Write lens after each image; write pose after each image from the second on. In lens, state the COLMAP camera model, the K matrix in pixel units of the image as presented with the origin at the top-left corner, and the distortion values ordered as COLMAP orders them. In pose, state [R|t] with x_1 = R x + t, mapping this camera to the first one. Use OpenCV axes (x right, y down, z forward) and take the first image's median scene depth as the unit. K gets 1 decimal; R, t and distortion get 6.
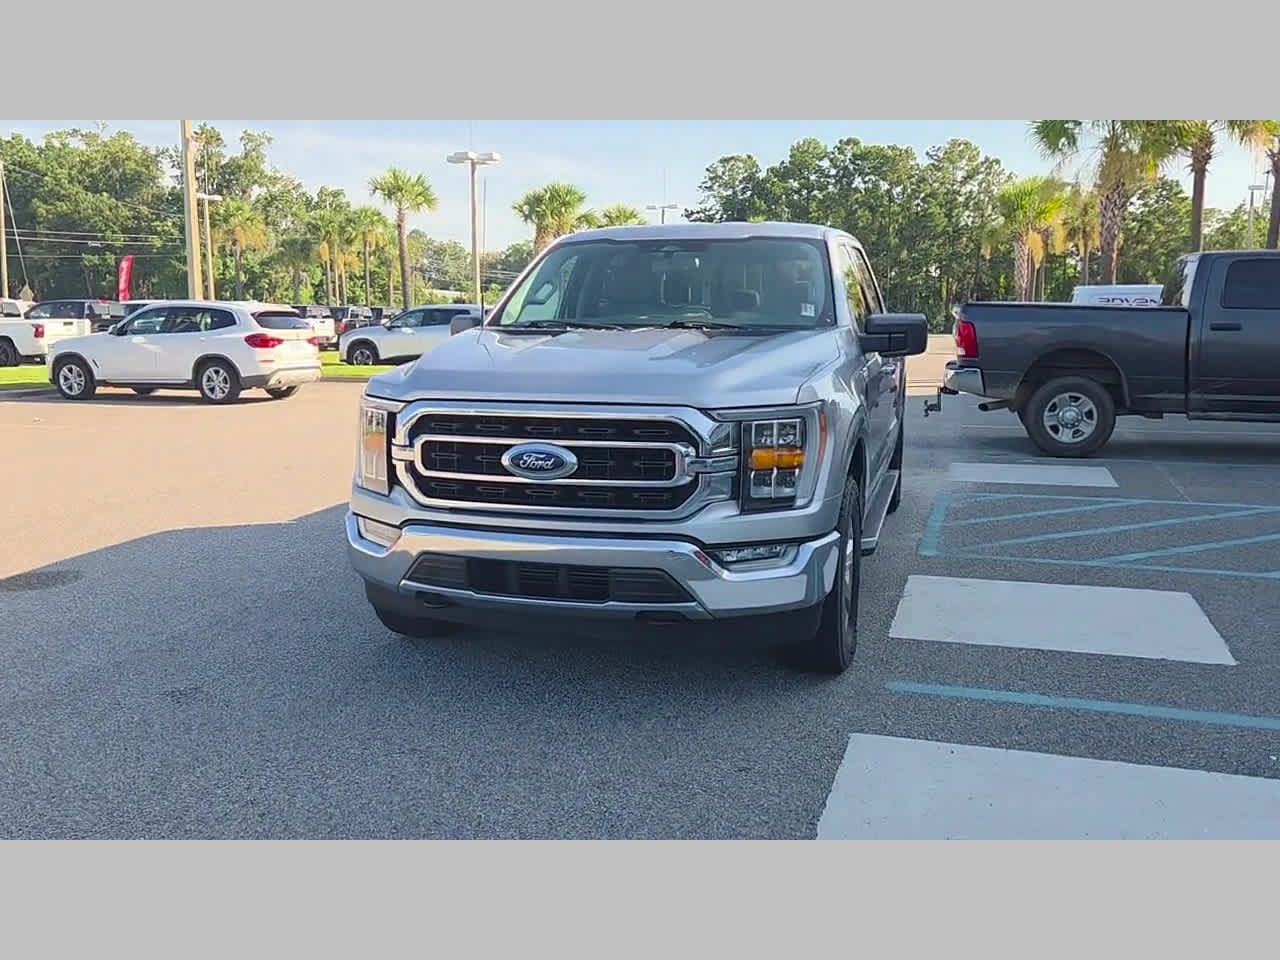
lens RADIAL K [[1097.9, 0, 637.8], [0, 1097.9, 476.0], [0, 0, 1]] dist [0.009534, -0.009662]
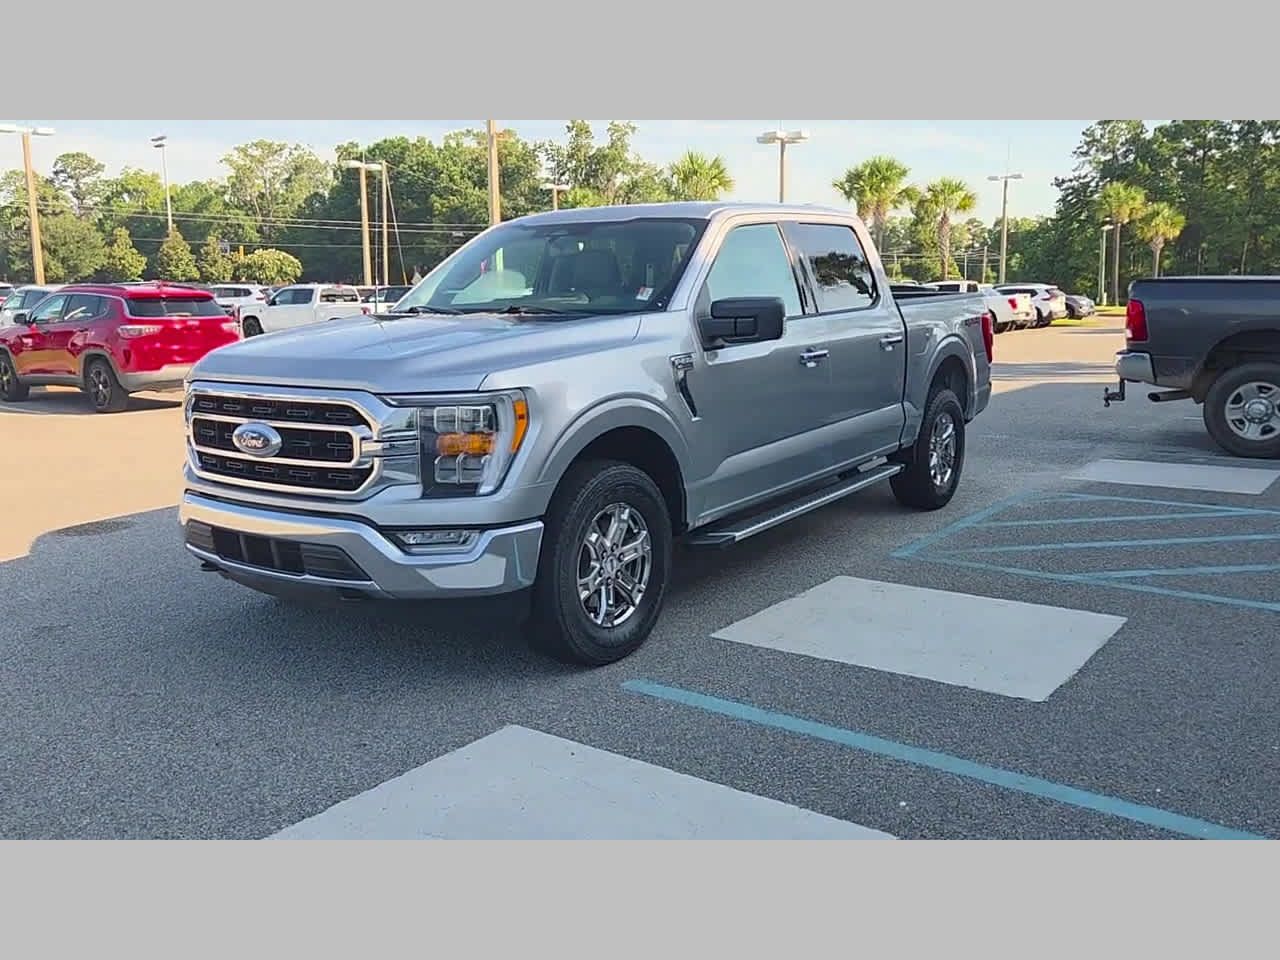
lens RADIAL K [[1095.5, 0, 640.8], [0, 1095.5, 476.0], [0, 0, 1]] dist [0.012795, -0.003927]
pose [[0.947327, 0.042464, -0.317441, 0.047225], [-0.036462, 0.999027, 0.024828, -0.001437], [0.318186, -0.011946, 0.947953, 0.007941]]
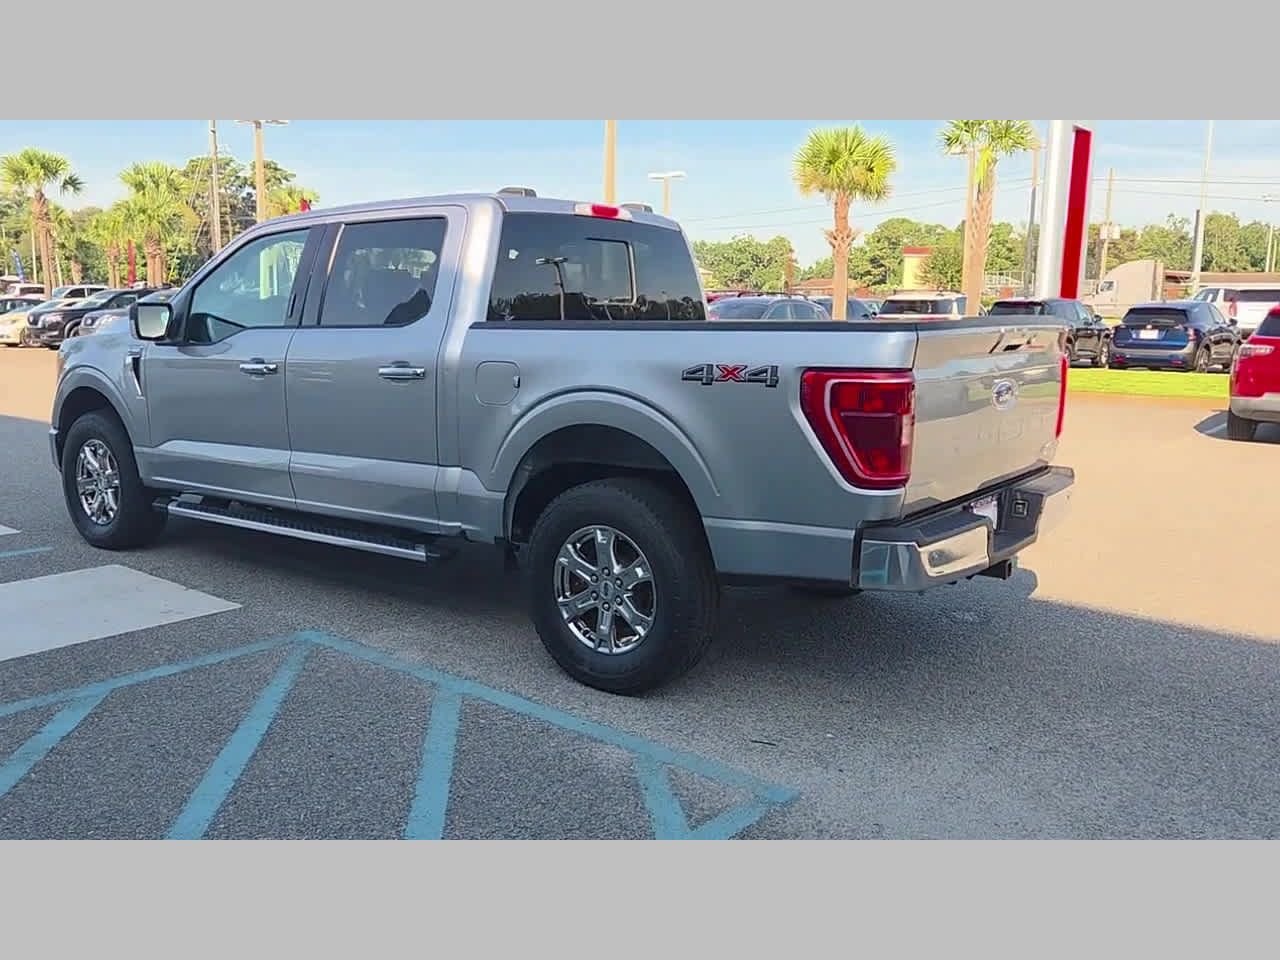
lens RADIAL K [[1095.5, 0, 640.8], [0, 1095.5, 476.0], [0, 0, 1]] dist [0.012795, -0.003927]
pose [[-0.348628, 0.141513, -0.926516, 0.114901], [-0.155283, 0.966154, 0.205996, -0.029258], [0.924308, 0.215688, -0.314854, 0.191214]]
